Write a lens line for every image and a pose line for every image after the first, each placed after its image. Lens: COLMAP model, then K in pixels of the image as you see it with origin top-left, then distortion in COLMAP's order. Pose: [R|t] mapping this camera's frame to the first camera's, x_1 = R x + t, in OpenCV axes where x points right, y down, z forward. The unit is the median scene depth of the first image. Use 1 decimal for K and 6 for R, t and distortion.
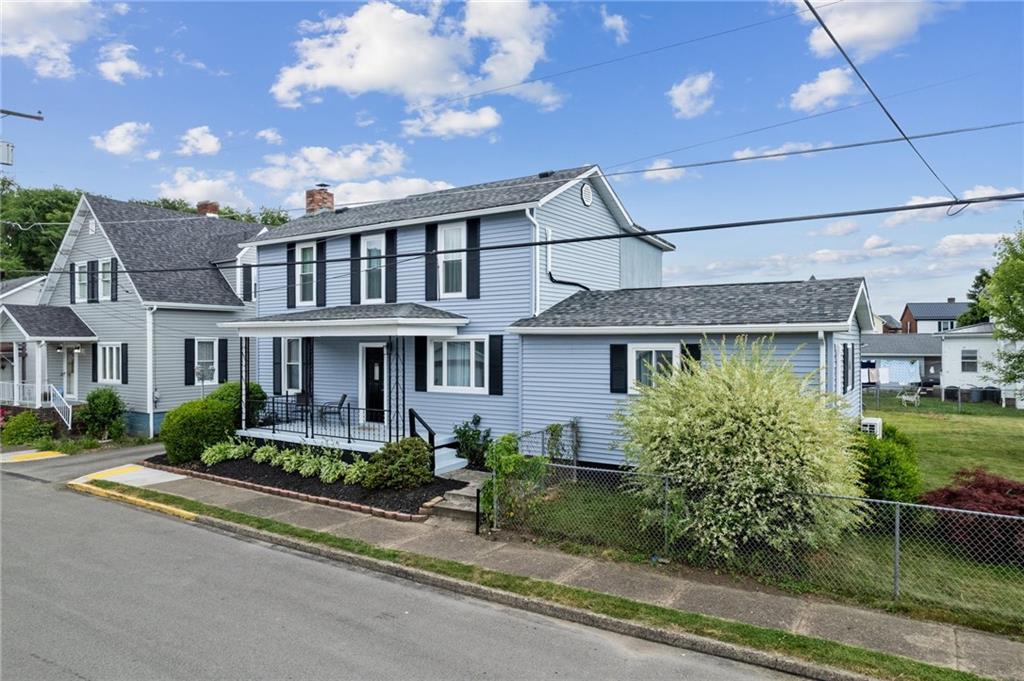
lens RADIAL K [[645.0, 0, 509.3], [0, 645.0, 335.7], [0, 0, 1]] dist [-0.048591, 0.034898]
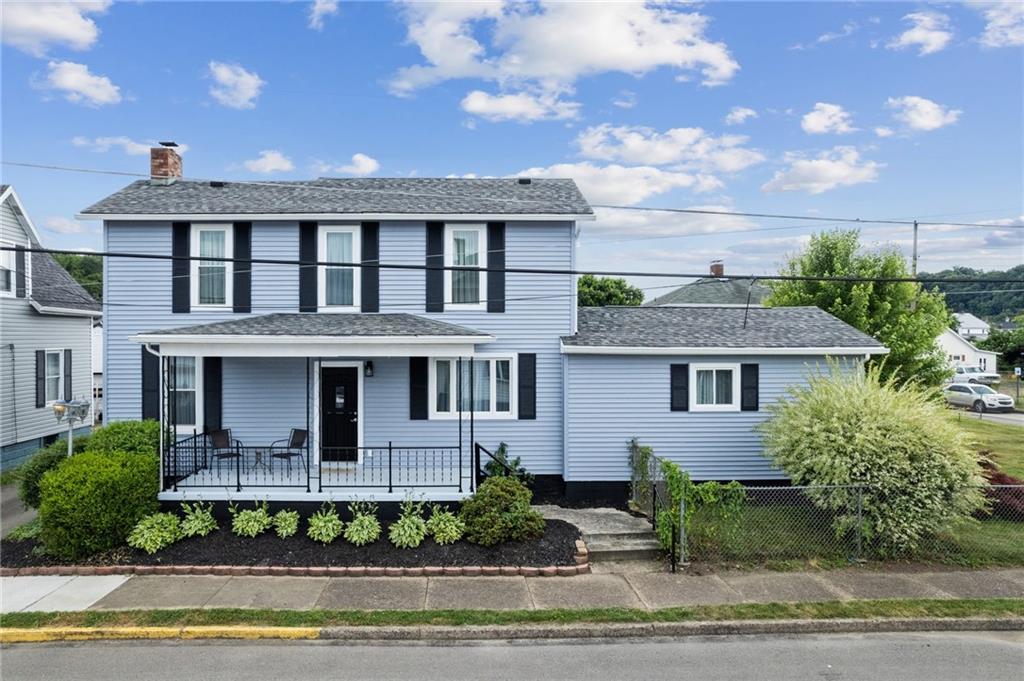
lens RADIAL K [[645.0, 0, 504.3], [0, 645.0, 344.7], [0, 0, 1]] dist [-0.048591, 0.034898]
pose [[0.828739, 0.003177, 0.559627, -0.559379], [-0.006904, 0.999966, 0.004547, -0.017503], [-0.559593, -0.007632, 0.828732, 0.266153]]
